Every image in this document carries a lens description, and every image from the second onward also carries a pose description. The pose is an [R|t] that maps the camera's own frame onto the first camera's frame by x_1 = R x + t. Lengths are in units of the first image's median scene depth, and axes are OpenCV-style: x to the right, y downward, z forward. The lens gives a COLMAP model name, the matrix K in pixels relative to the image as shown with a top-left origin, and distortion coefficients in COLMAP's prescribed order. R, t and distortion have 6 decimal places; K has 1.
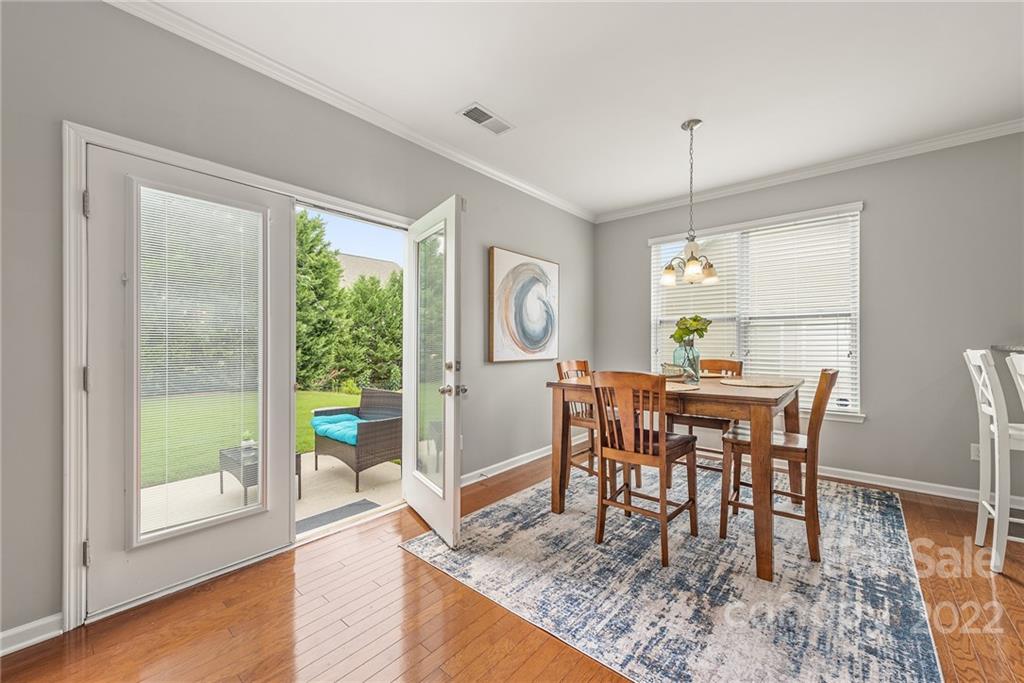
lens RADIAL K [[402.6, 0, 518.1], [0, 402.6, 345.9], [0, 0, 1]] dist [0.011642, -0.002127]
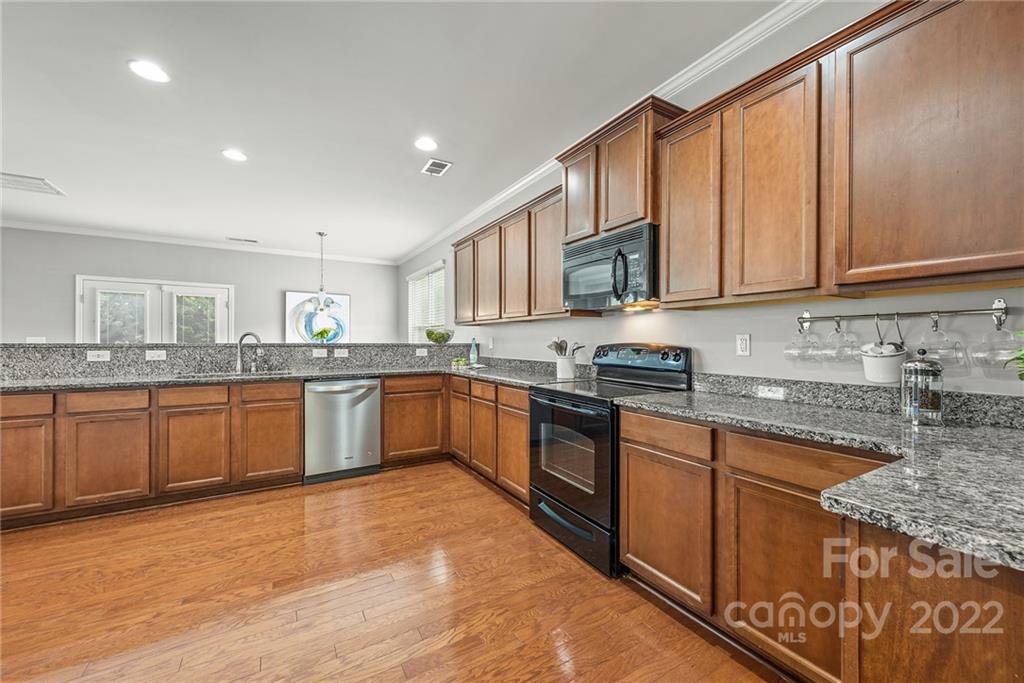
lens RADIAL K [[402.6, 0, 516.0], [0, 402.6, 341.0], [0, 0, 1]] dist [0.011642, -0.002127]
pose [[0.945160, 0.004289, -0.326580, 1.708191], [-0.006803, 0.999955, -0.006554, -0.001996], [0.326537, 0.008417, 0.945147, -0.504350]]
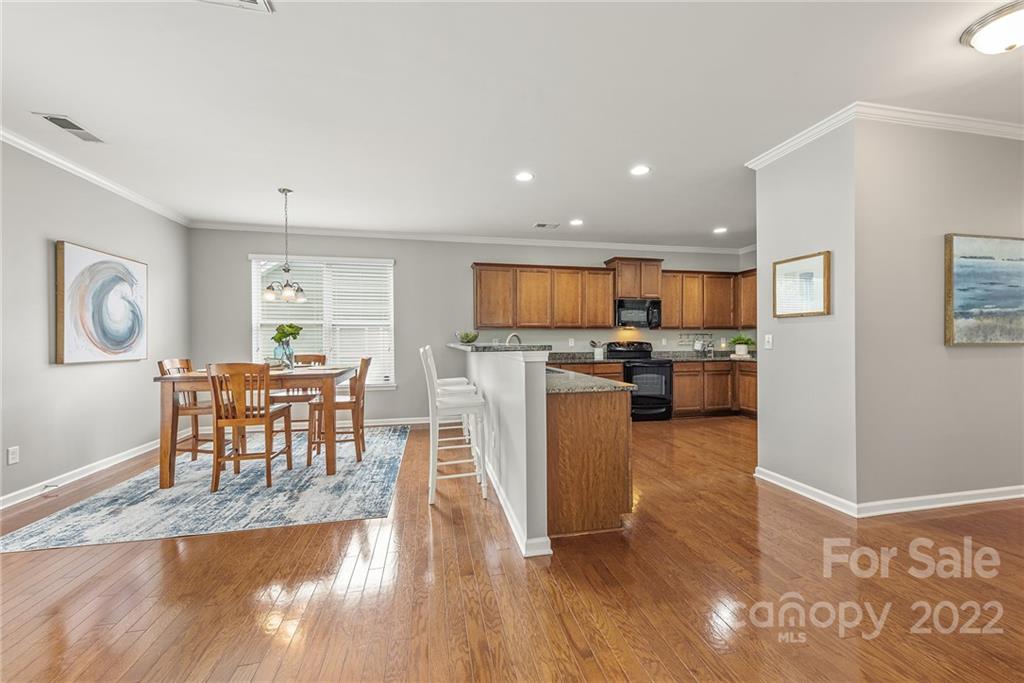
lens RADIAL K [[402.6, 0, 517.4], [0, 402.6, 343.1], [0, 0, 1]] dist [0.011642, -0.002127]
pose [[0.609657, -0.003786, 0.792656, -0.179890], [0.008303, 0.999964, -0.001610, 0.002248], [-0.792622, 0.007564, 0.609667, -0.445507]]
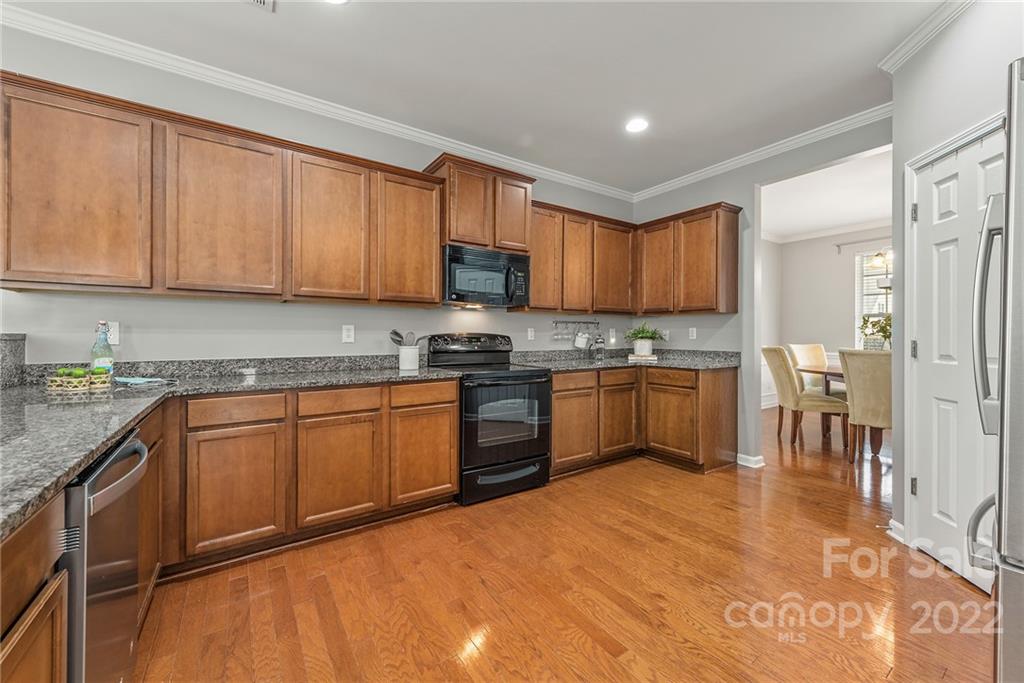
lens RADIAL K [[402.6, 0, 516.2], [0, 402.6, 334.6], [0, 0, 1]] dist [0.011642, -0.002127]
pose [[0.262893, 0.003161, 0.964820, 0.734289], [0.003322, 0.999986, -0.004182, 0.004346], [-0.964819, 0.004305, 0.262879, -0.066757]]
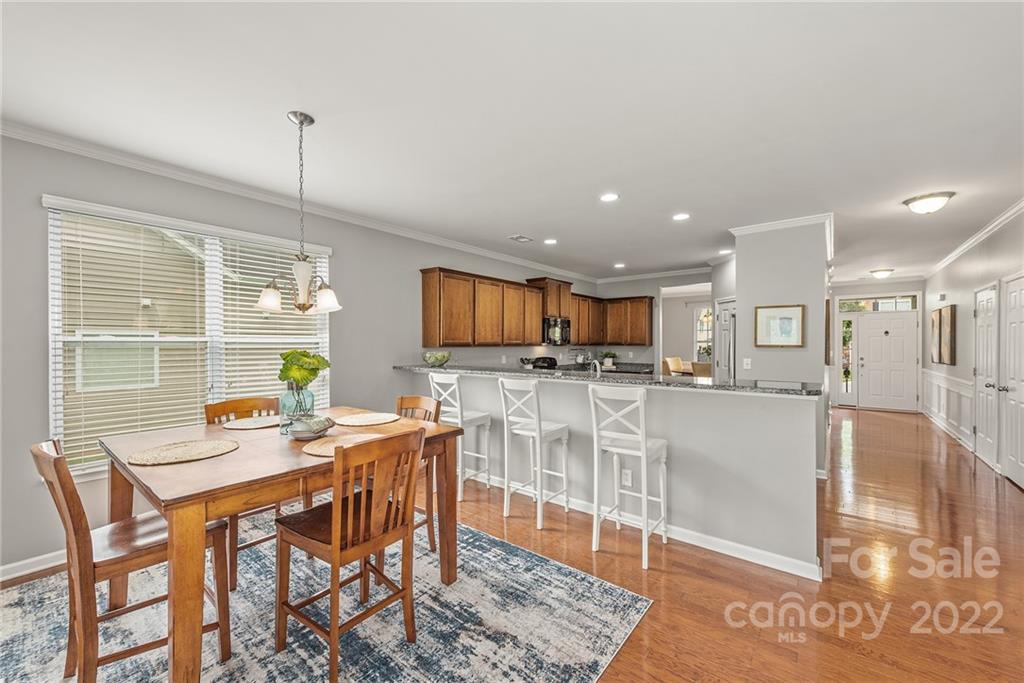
lens RADIAL K [[402.6, 0, 516.9], [0, 402.6, 343.6], [0, 0, 1]] dist [0.011642, -0.002127]
pose [[-0.036744, -0.000043, 0.999325, -0.346380], [0.008817, 0.999961, 0.000368, -0.073432], [-0.999286, 0.008825, -0.036742, 0.505856]]
